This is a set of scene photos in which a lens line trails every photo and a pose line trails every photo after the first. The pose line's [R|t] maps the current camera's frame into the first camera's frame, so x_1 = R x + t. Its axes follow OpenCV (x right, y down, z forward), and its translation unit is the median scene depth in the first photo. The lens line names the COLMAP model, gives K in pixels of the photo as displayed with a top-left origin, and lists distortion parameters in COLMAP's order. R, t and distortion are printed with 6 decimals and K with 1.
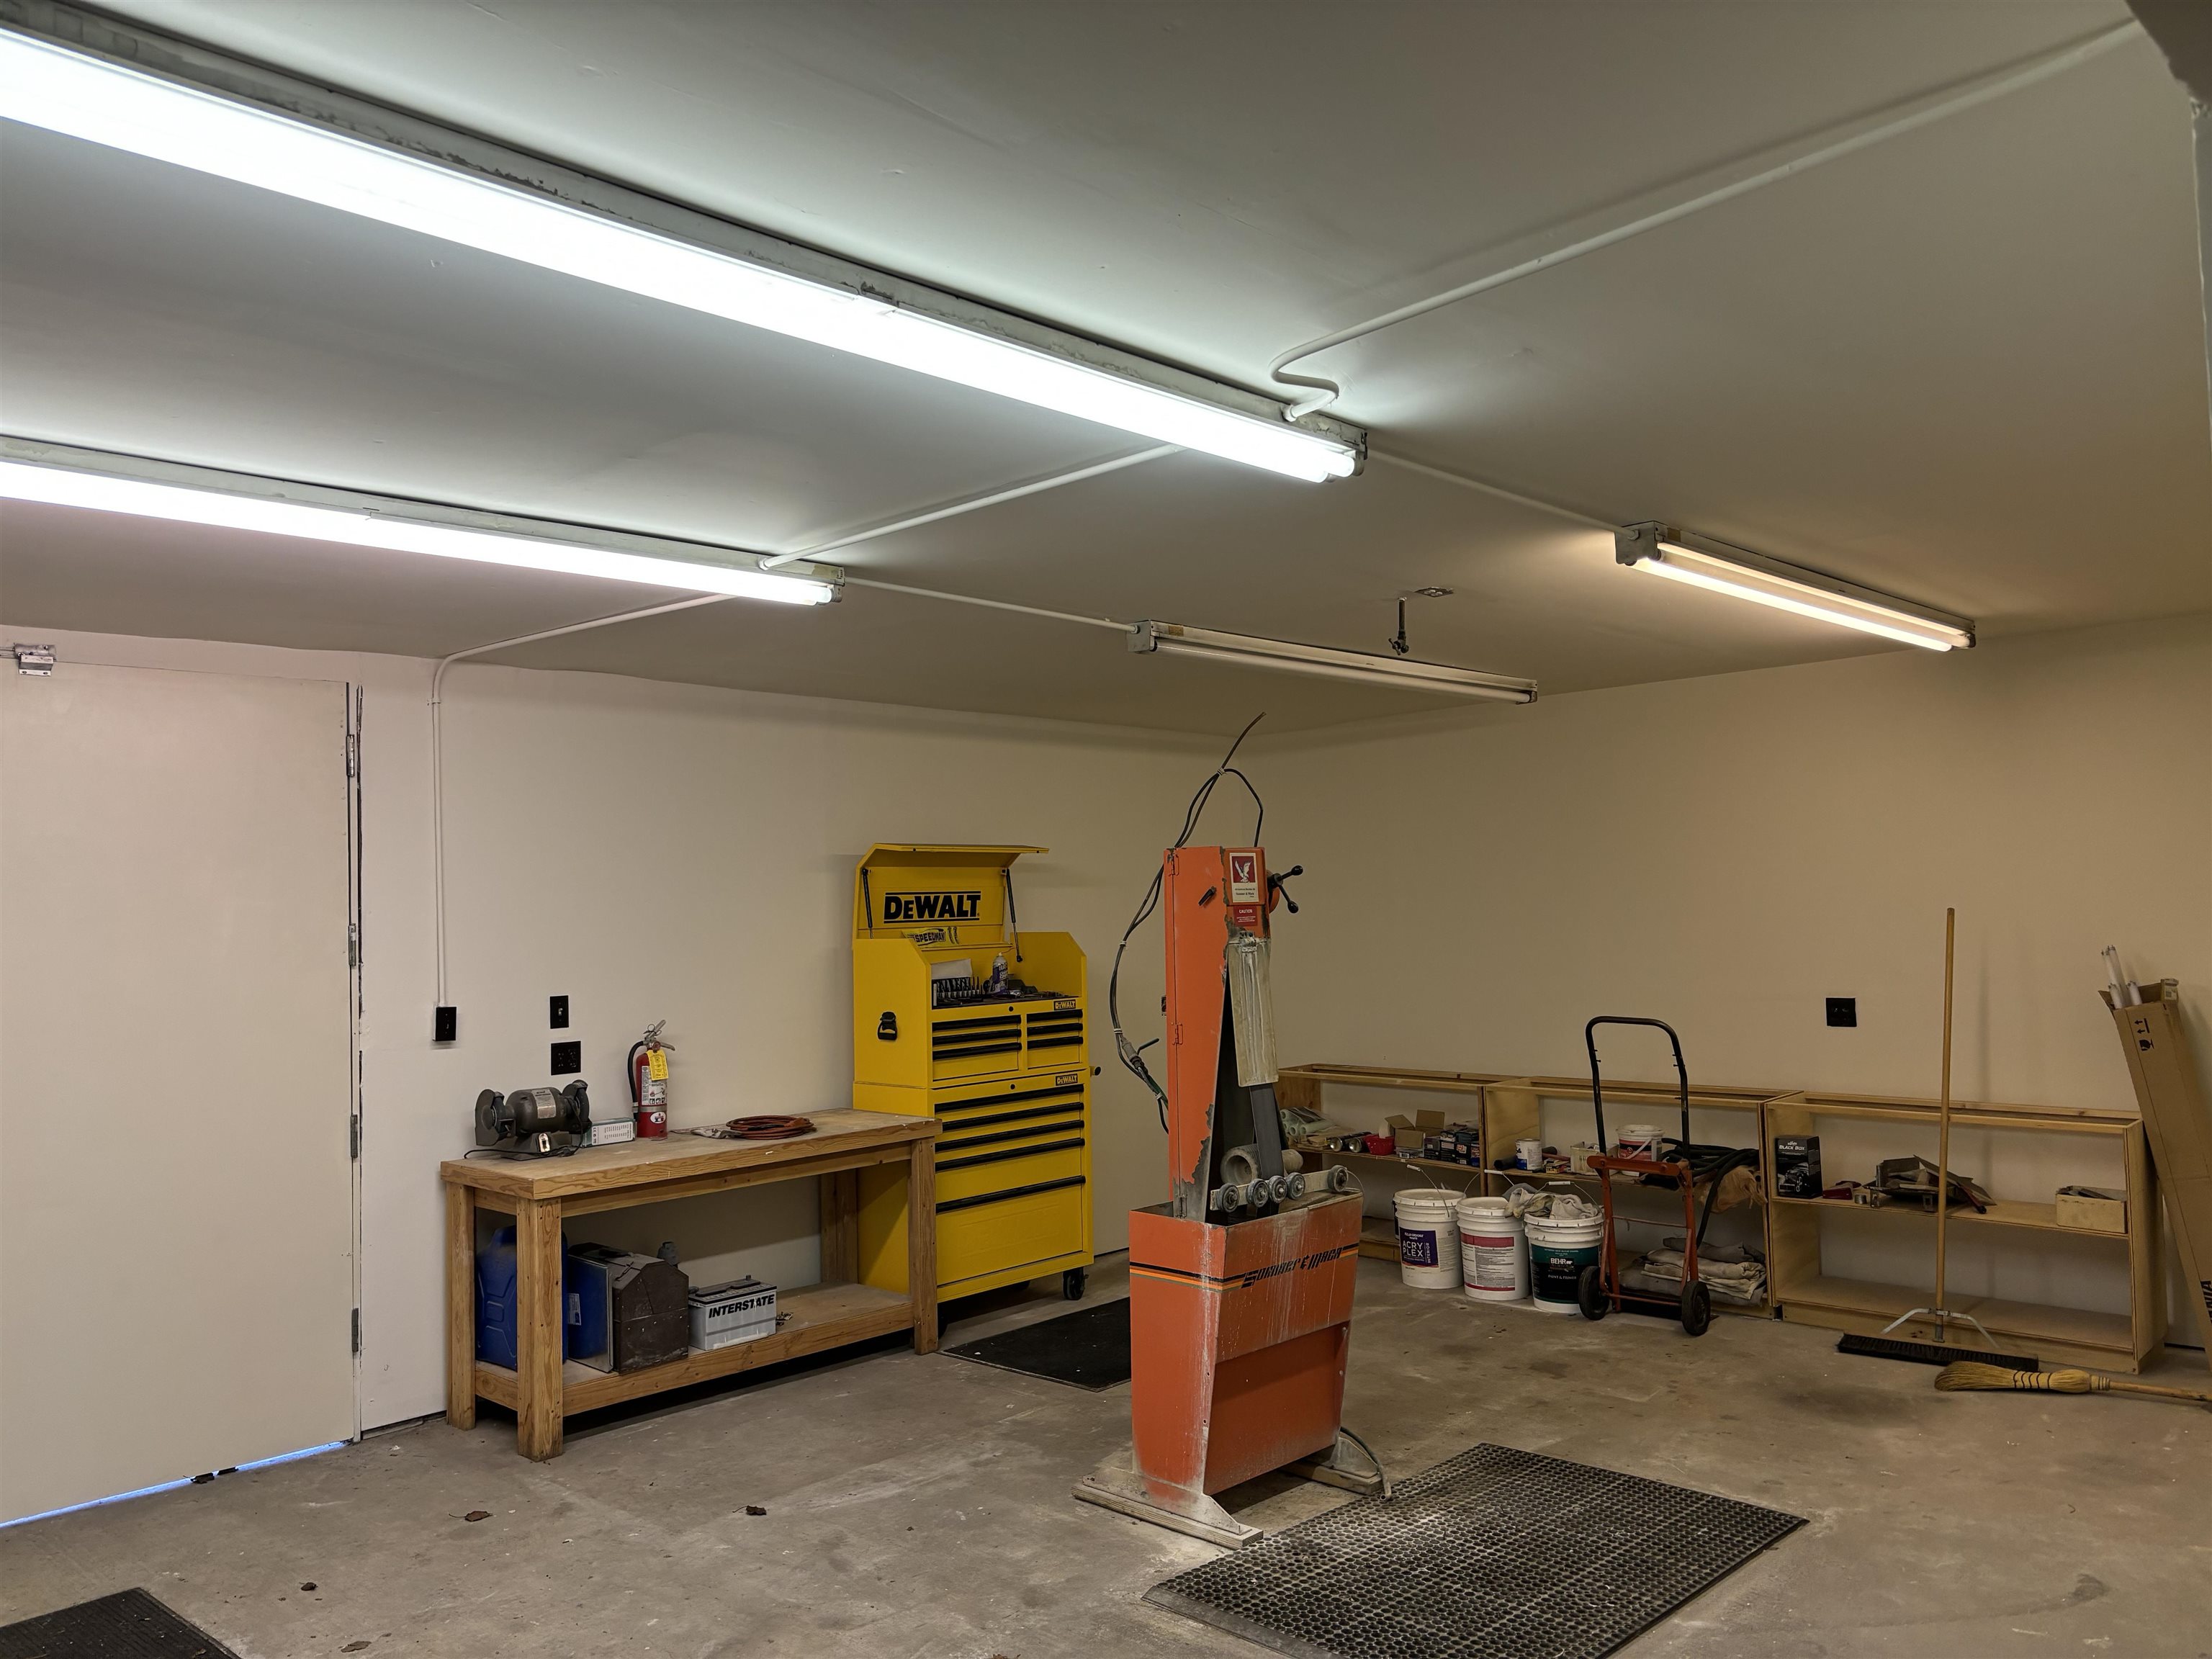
lens RADIAL K [[1635.5, 0, 1081.5], [0, 1635.5, 881.3], [0, 0, 1]] dist [0.013412, -0.022216]
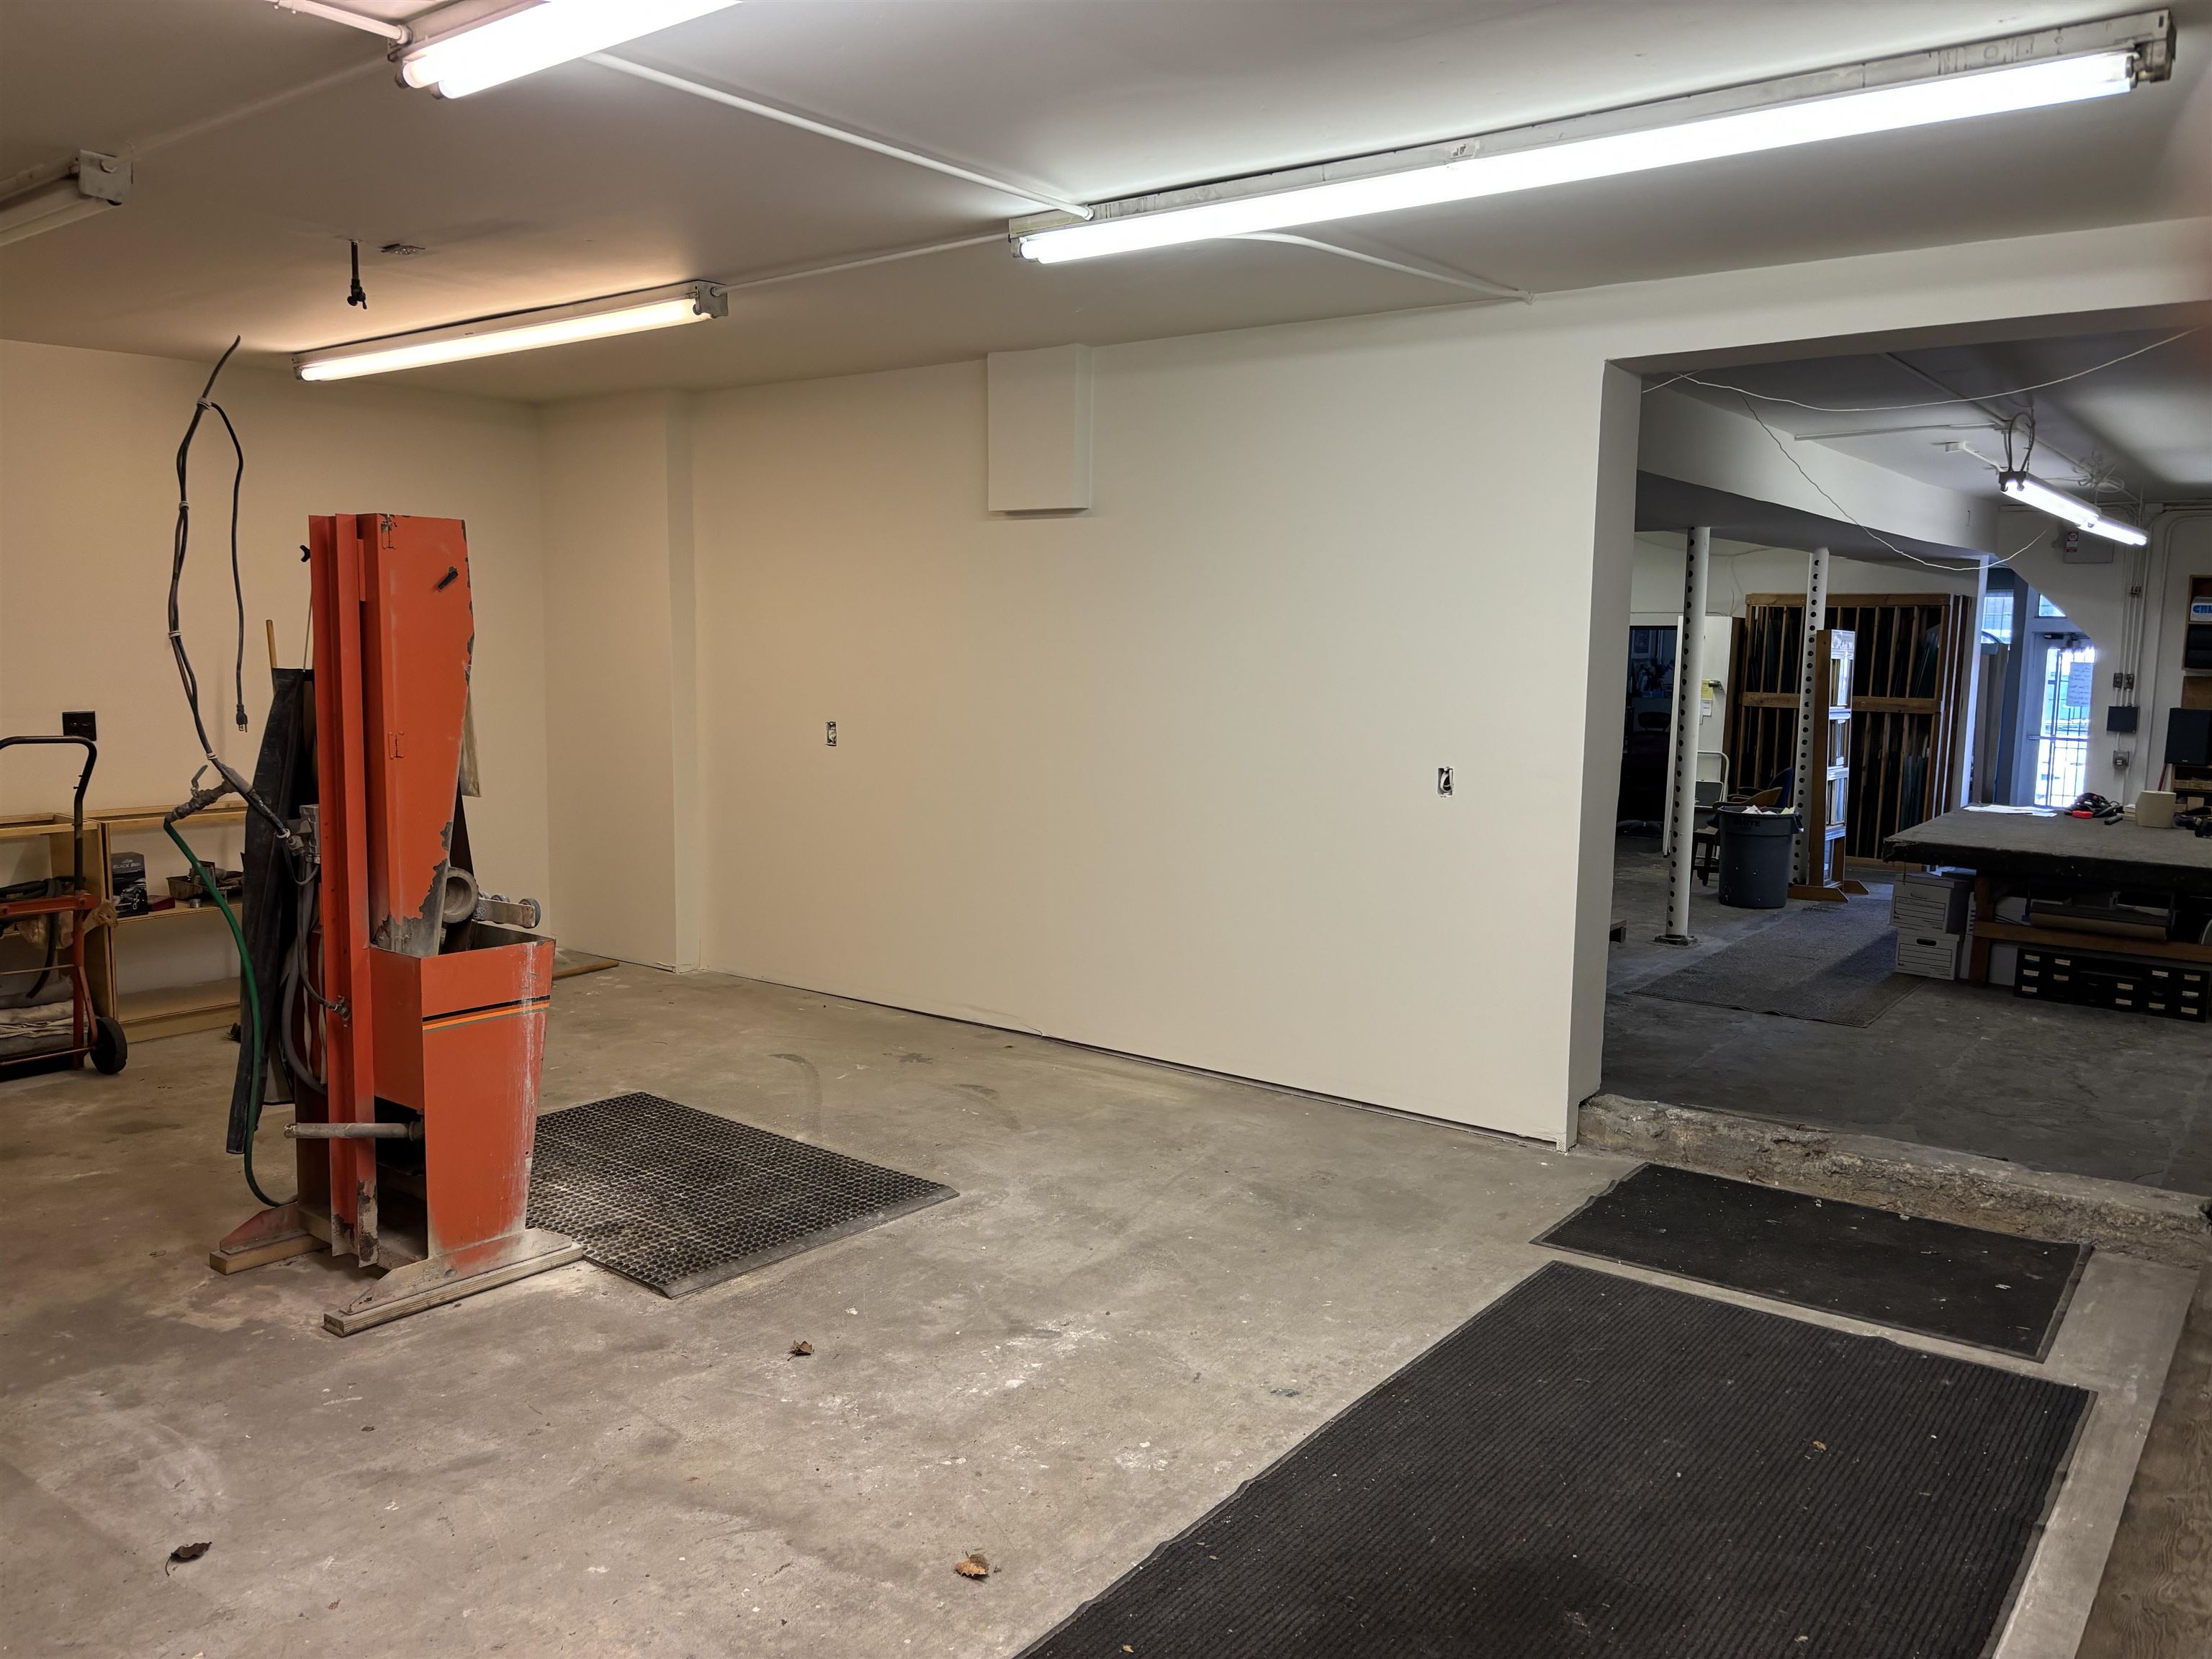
lens RADIAL K [[1635.5, 0, 1095.1], [0, 1635.5, 822.2], [0, 0, 1]] dist [0.013412, -0.022216]
pose [[-0.069667, -0.096942, 0.992849, -0.848893], [-0.023627, 0.995148, 0.095508, 0.045698], [-0.997290, -0.016804, -0.071619, 0.743293]]
